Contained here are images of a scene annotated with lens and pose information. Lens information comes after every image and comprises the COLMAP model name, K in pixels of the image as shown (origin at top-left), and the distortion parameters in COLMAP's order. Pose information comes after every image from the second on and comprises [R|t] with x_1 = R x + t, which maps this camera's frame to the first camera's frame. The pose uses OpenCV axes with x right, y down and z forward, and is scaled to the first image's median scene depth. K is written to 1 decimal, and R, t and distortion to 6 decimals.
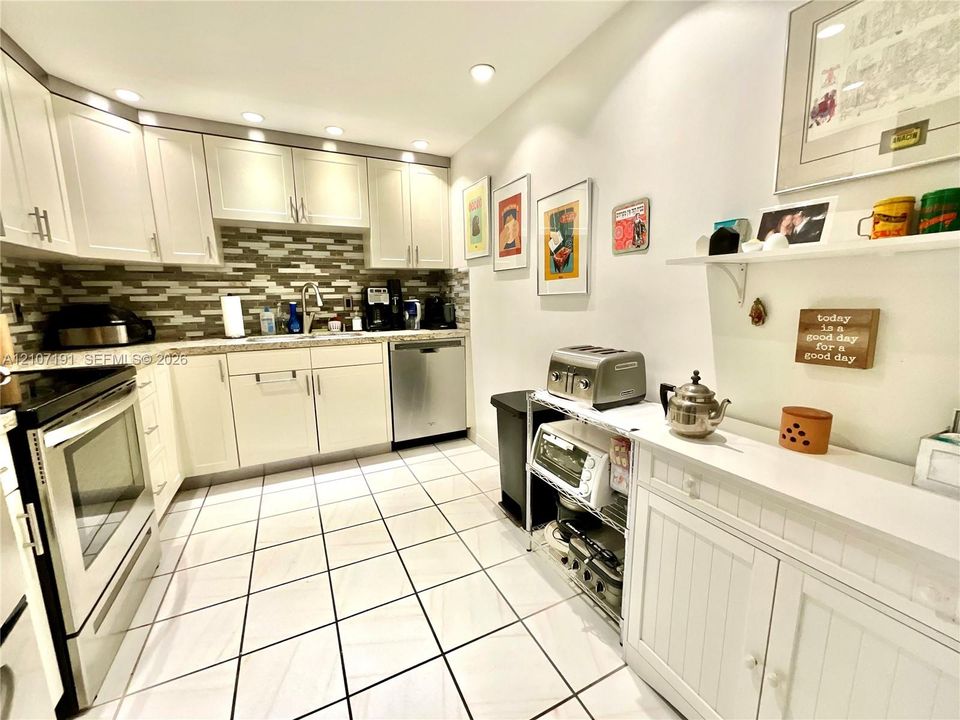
lens RADIAL K [[387.6, 0, 476.7], [0, 387.6, 359.1], [0, 0, 1]] dist [0.001869, 0.000825]
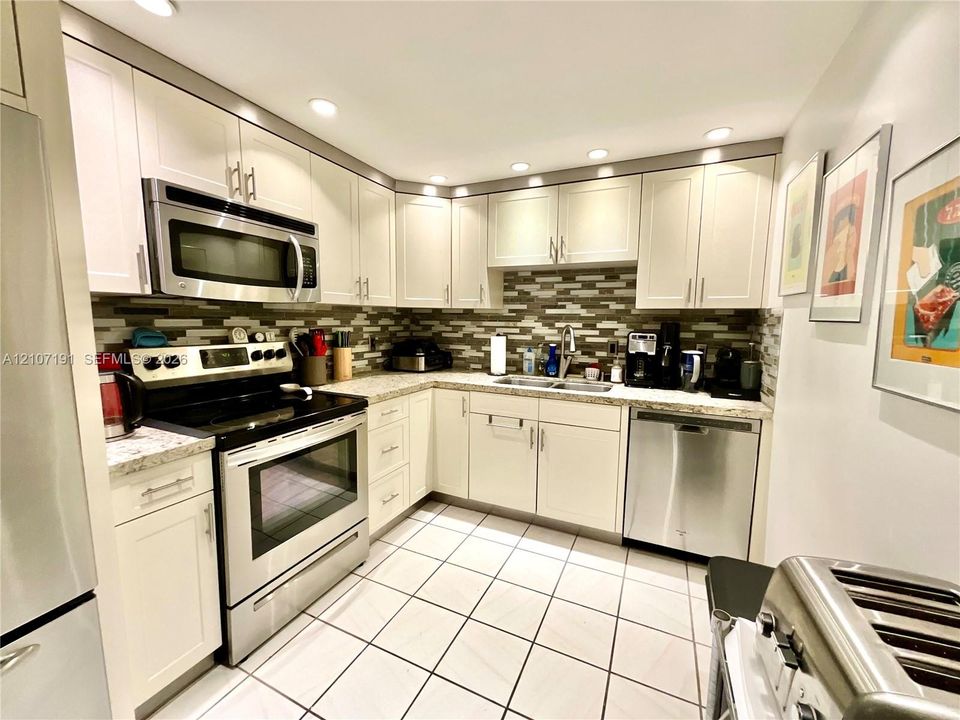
lens RADIAL K [[387.6, 0, 480.1], [0, 387.6, 361.0], [0, 0, 1]] dist [0.001869, 0.000825]
pose [[0.629372, 0.106830, -0.769726, 0.166705], [-0.144673, 0.989297, 0.019011, -0.105172], [0.763518, 0.099393, 0.638092, 0.275349]]
